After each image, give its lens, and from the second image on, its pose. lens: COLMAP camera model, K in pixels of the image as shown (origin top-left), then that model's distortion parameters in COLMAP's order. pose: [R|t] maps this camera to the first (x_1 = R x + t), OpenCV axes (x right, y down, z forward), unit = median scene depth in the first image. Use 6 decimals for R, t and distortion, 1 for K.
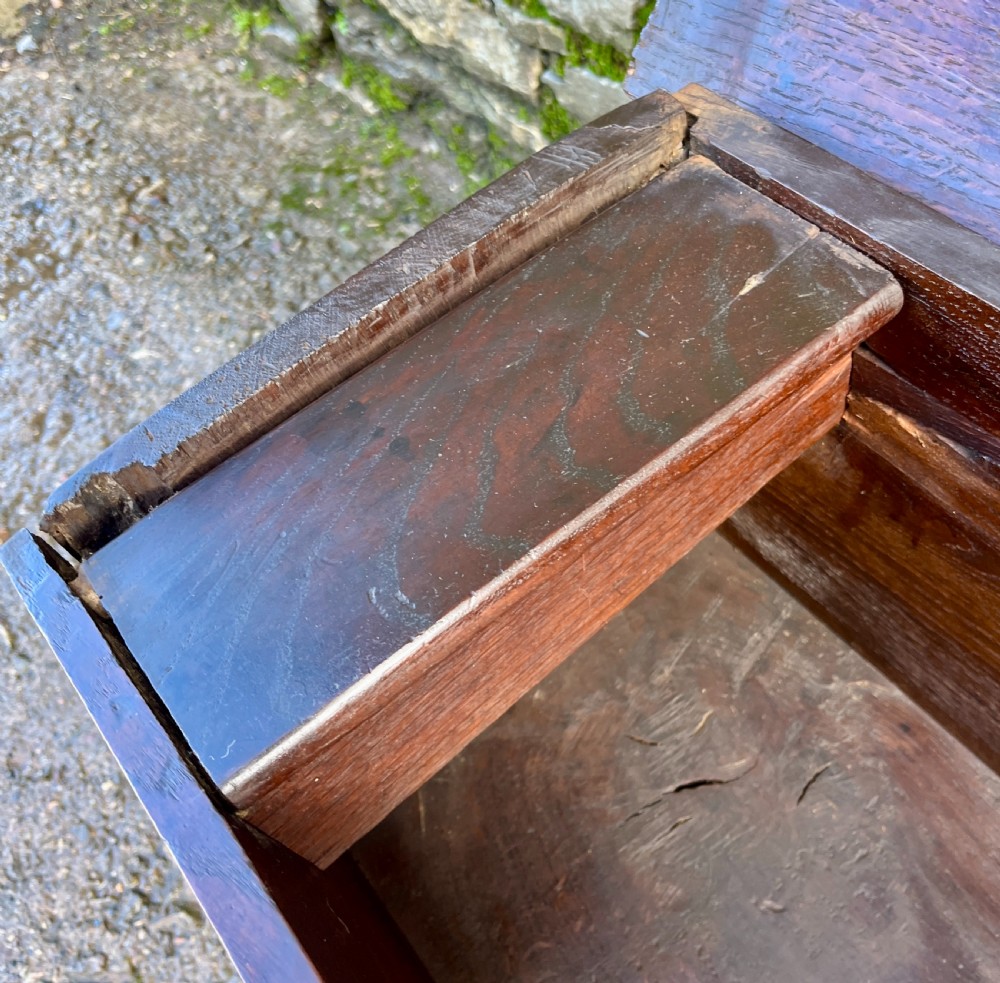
lens RADIAL K [[1059.9, 0, 491.5], [0, 1059.9, 417.5], [0, 0, 1]] dist [0.032579, 0.000000]
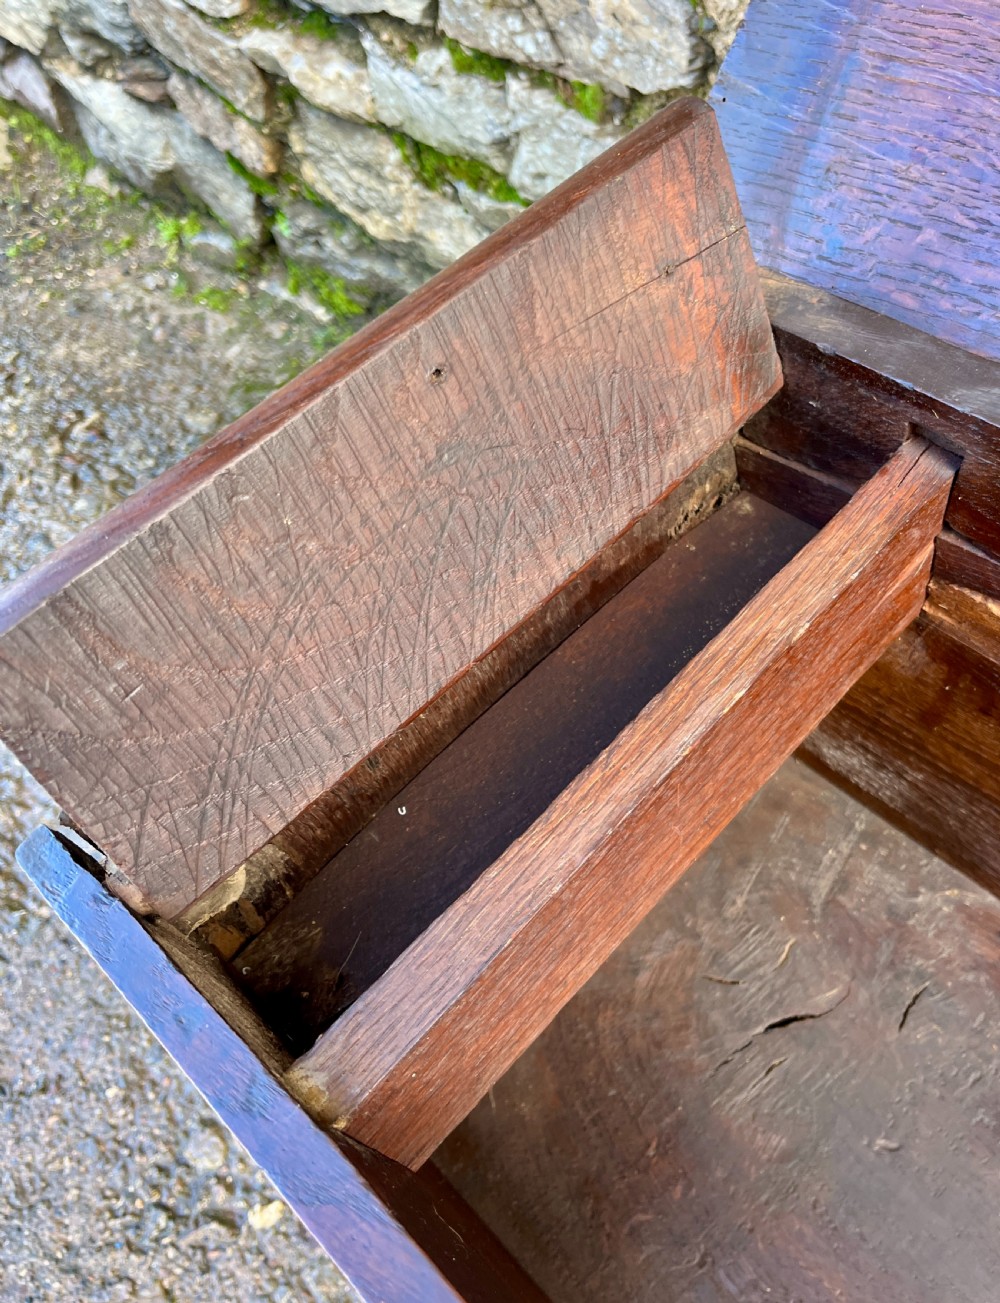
lens RADIAL K [[1139.7, 0, 526.1], [0, 1139.7, 640.3], [0, 0, 1]] dist [0.049195, -0.042427]
pose [[0.993991, -0.094316, 0.055564, -0.053518], [0.094111, 0.995542, 0.006287, -0.009192], [-0.055909, -0.001020, 0.998435, 0.027637]]
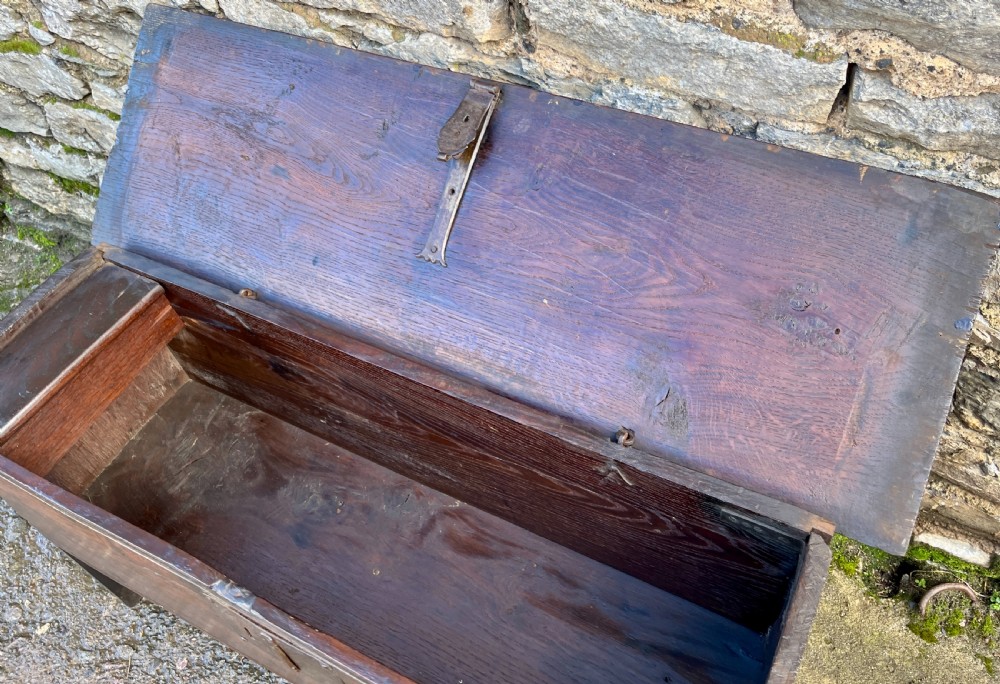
lens RADIAL K [[804.4, 0, 524.5], [0, 804.4, 295.3], [0, 0, 1]] dist [0.044981, -0.064789]
pose [[0.904728, -0.254283, 0.341772, 0.361660], [0.293696, 0.953473, -0.068066, 0.319861], [-0.308562, 0.161958, 0.937315, -1.377612]]
